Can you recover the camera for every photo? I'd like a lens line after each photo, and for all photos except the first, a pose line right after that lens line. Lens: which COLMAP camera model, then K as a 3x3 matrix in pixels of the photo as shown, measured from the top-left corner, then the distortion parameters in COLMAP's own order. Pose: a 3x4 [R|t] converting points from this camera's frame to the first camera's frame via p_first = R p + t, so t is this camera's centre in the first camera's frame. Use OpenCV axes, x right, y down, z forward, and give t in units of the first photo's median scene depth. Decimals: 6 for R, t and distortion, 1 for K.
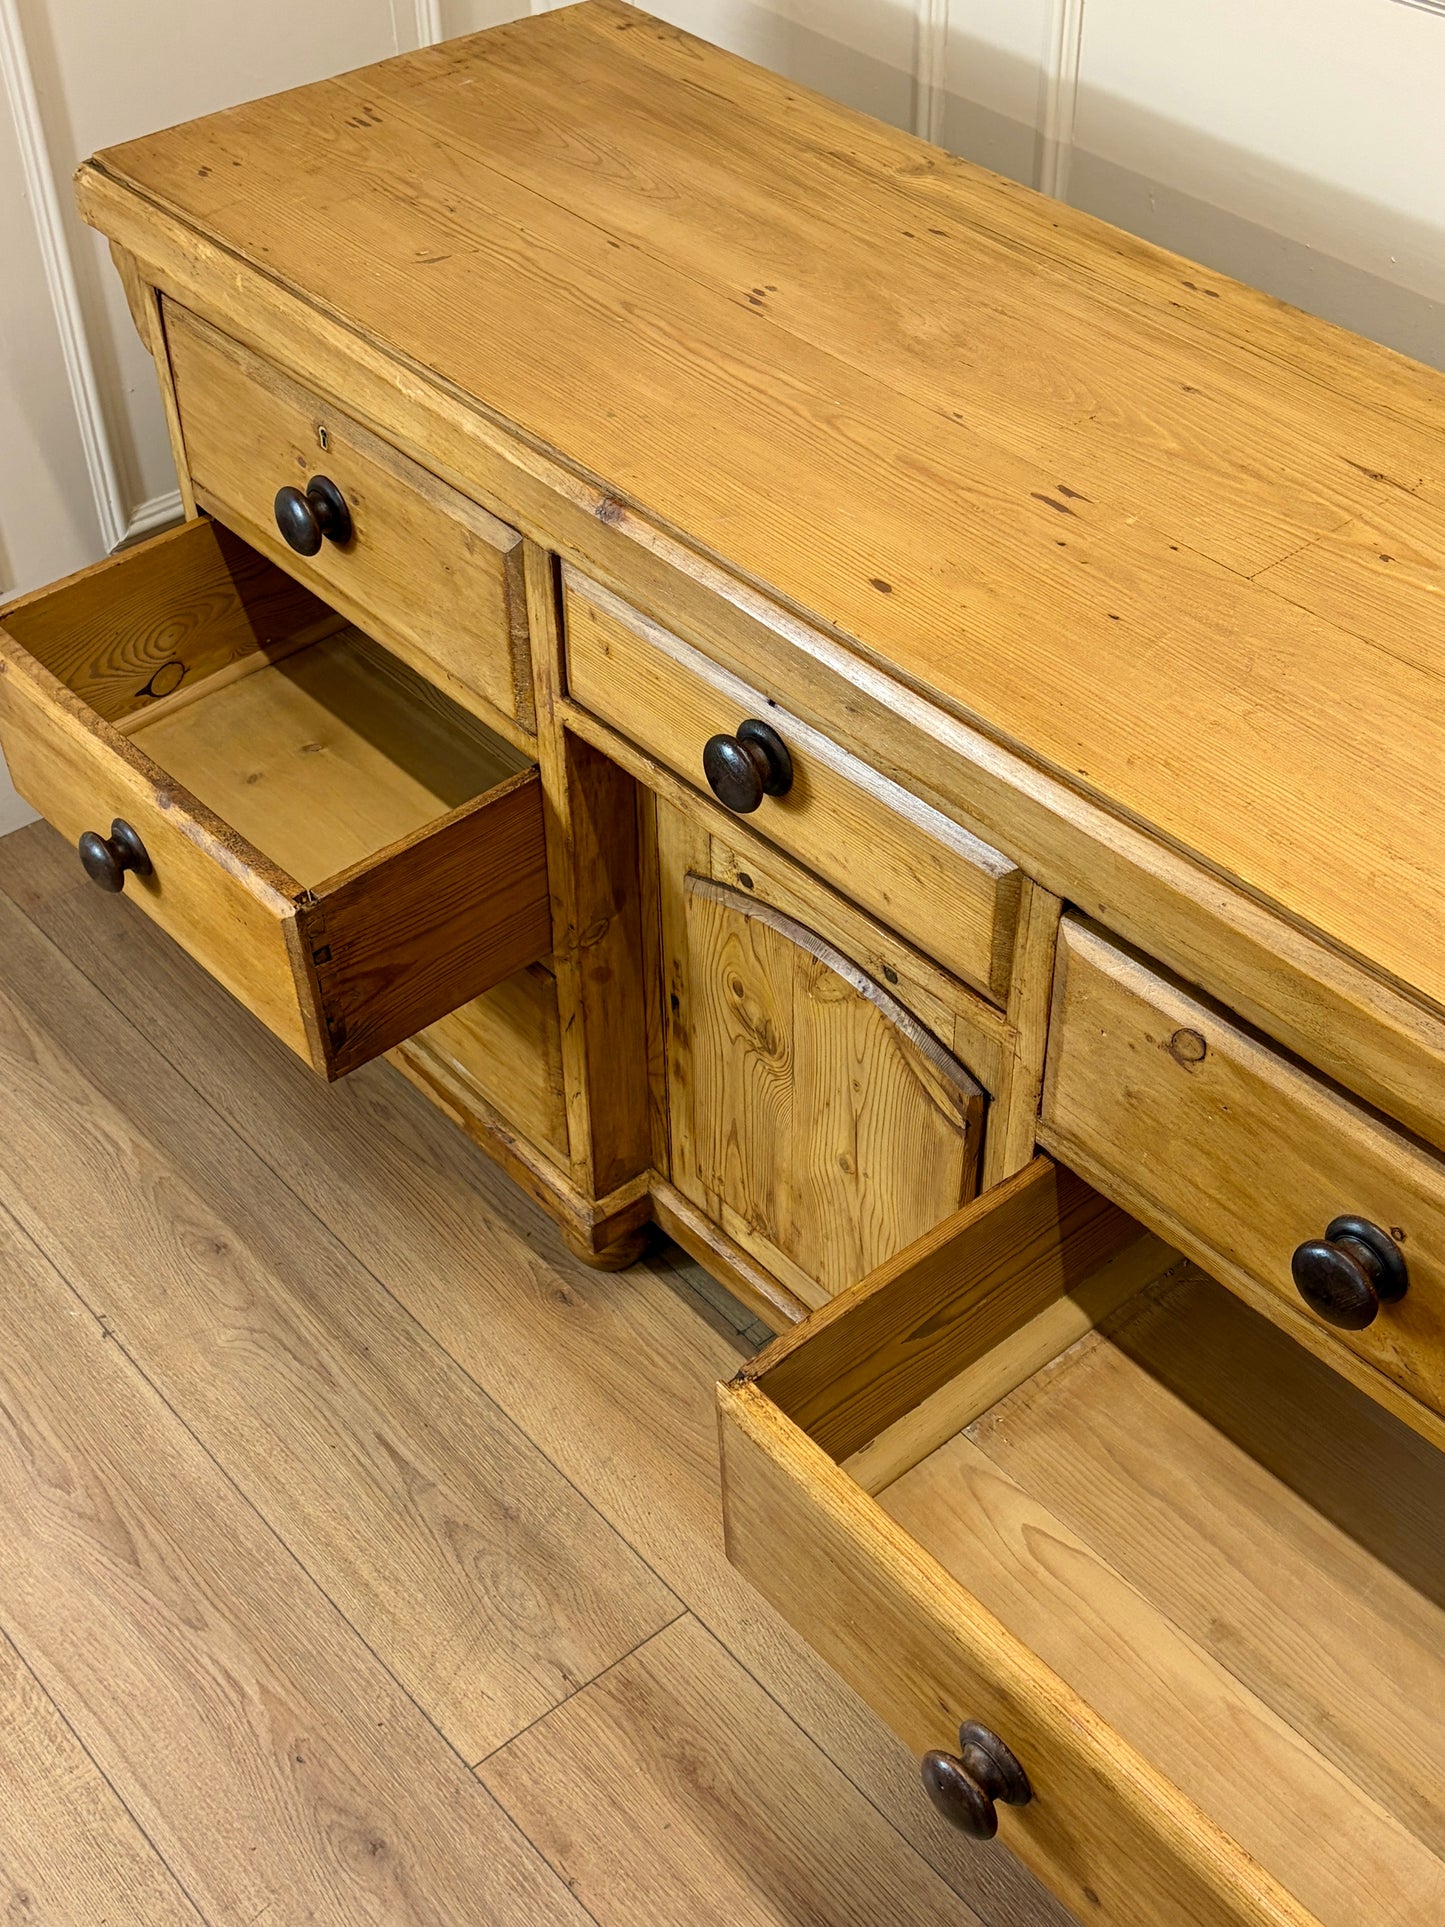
lens RADIAL K [[2314.0, 0, 725.8], [0, 2314.0, 970.0], [0, 0, 1]] dist [0.088545, 0.000000]
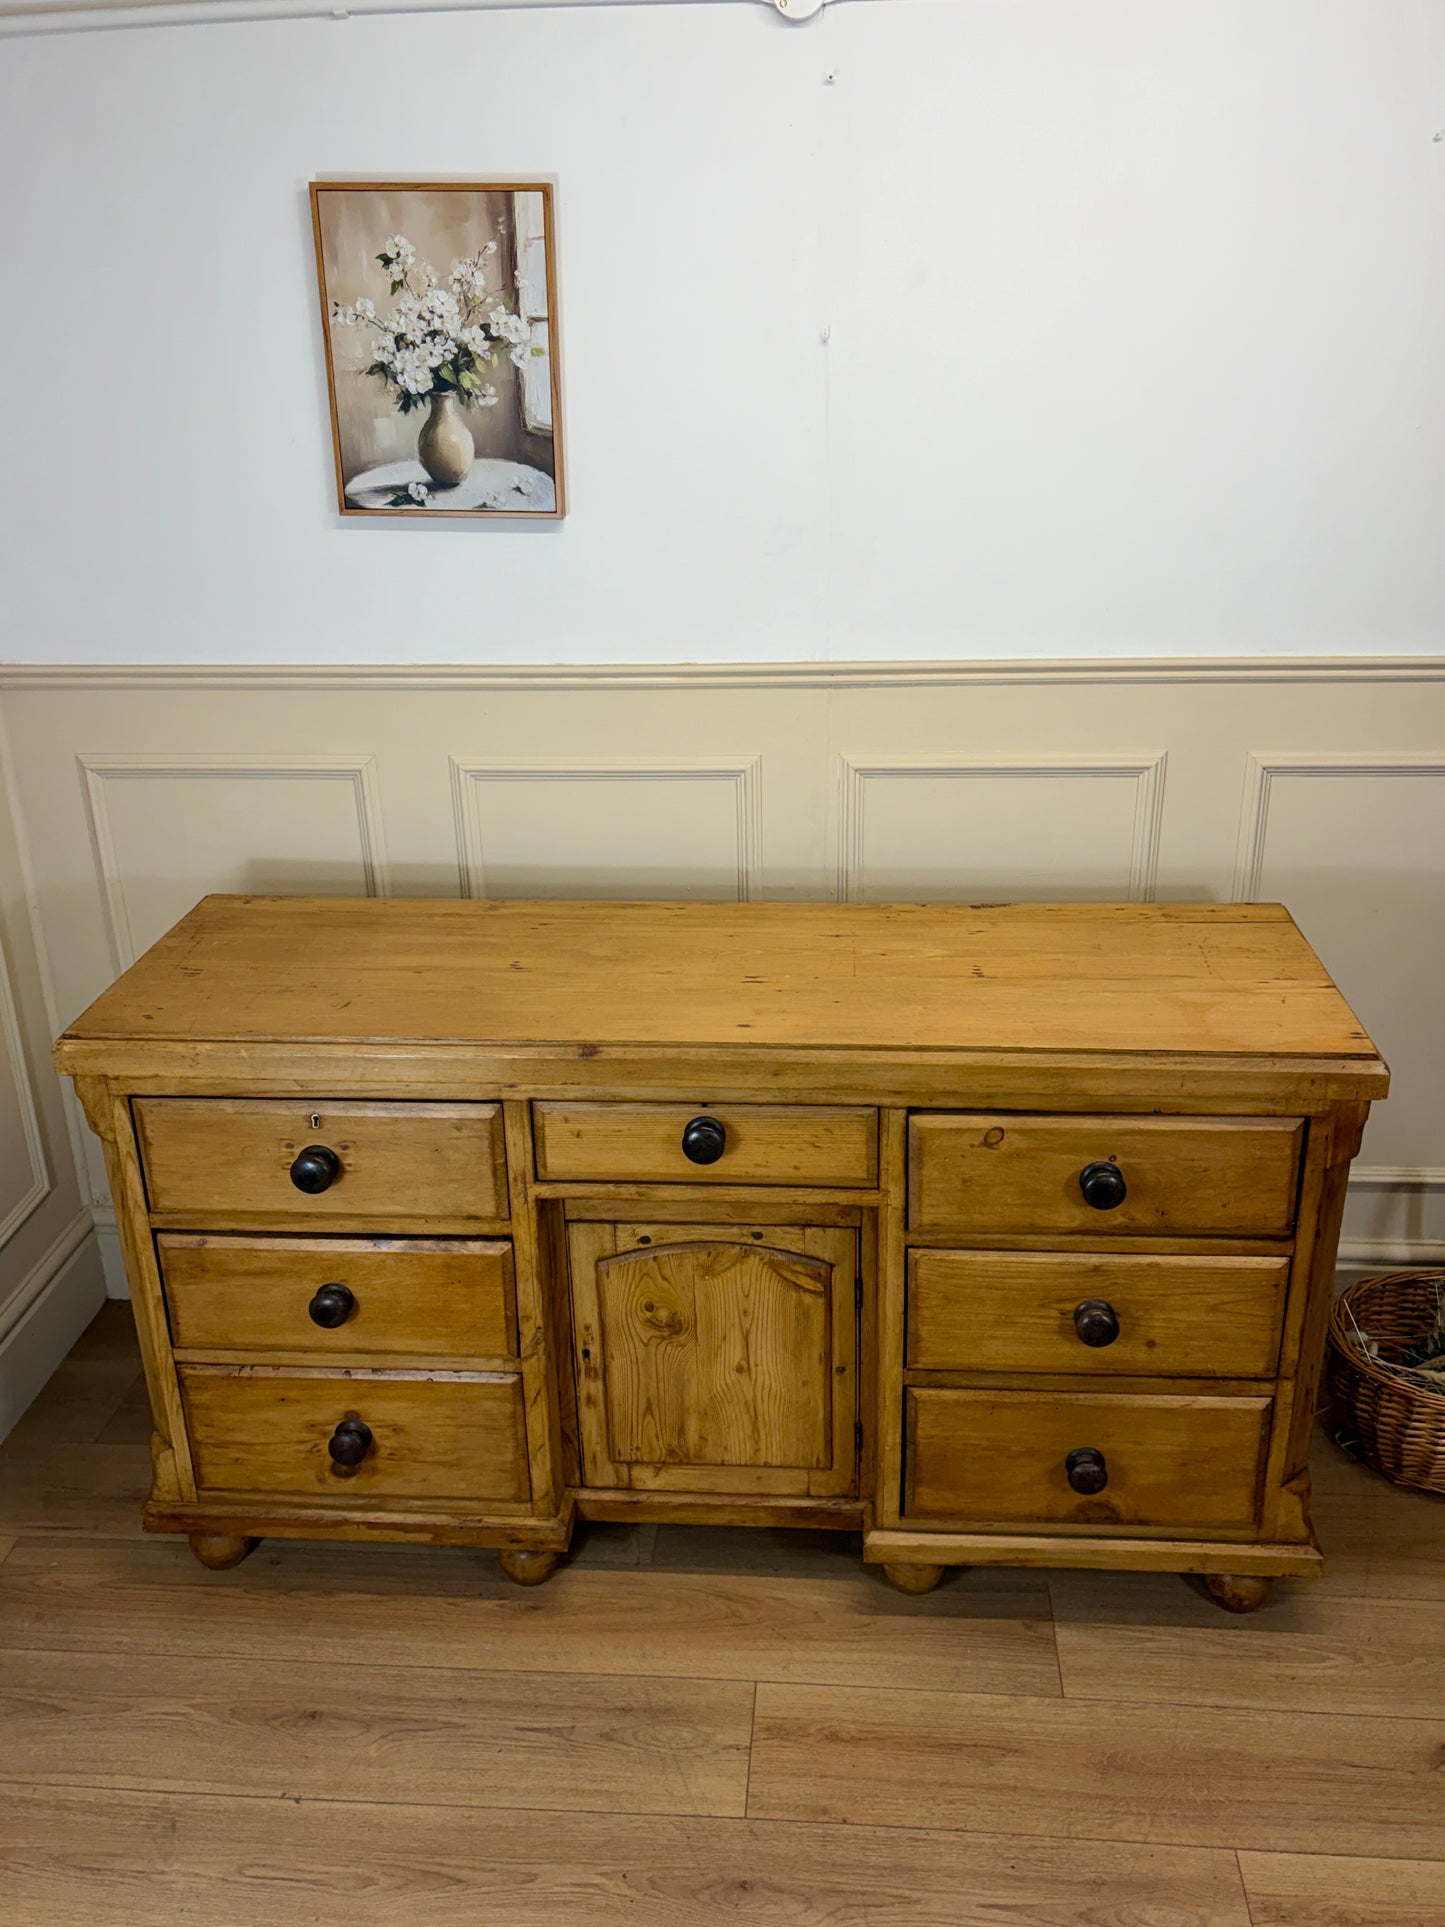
lens RADIAL K [[1629.0, 0, 726.1], [0, 1629.0, 981.6], [0, 0, 1]] dist [0.072137, -0.108398]
pose [[0.701568, -0.280501, 0.655074, -0.747072], [0.487598, 0.859336, -0.154239, 0.015938], [-0.519664, 0.427622, 0.739654, -0.084756]]
